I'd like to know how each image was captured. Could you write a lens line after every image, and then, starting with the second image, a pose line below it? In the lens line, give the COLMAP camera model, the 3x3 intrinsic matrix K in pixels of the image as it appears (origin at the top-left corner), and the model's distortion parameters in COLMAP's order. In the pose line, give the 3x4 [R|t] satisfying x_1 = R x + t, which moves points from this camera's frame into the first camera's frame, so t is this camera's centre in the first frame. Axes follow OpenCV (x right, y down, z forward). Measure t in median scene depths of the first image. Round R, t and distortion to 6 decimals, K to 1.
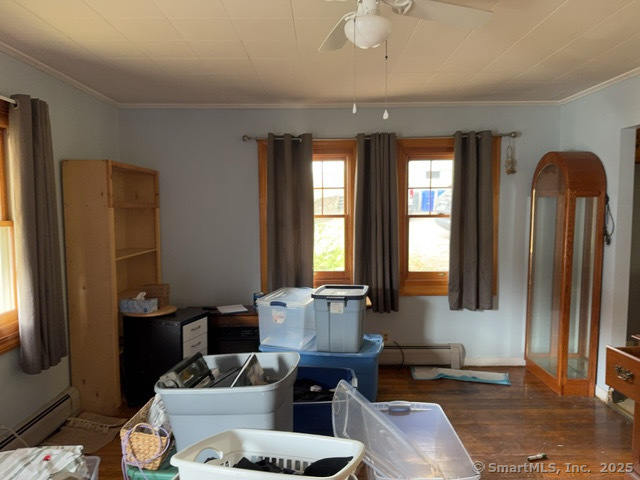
lens RADIAL K [[456.8, 0, 320.0], [0, 456.8, 240.0], [0, 0, 1]] dist [0.077302, -0.112671]
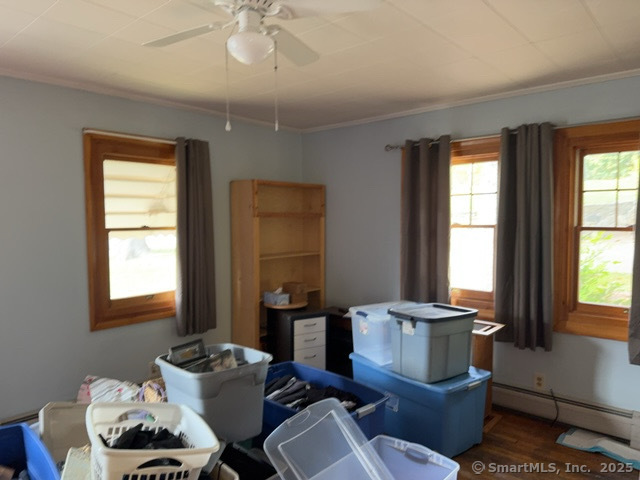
lens RADIAL K [[456.8, 0, 320.0], [0, 456.8, 240.0], [0, 0, 1]] dist [0.077302, -0.112671]
pose [[0.739838, 0.038149, -0.671702, 0.409908], [-0.045746, 0.998933, 0.006348, -0.019414], [0.671228, 0.026031, 0.740794, 0.159508]]
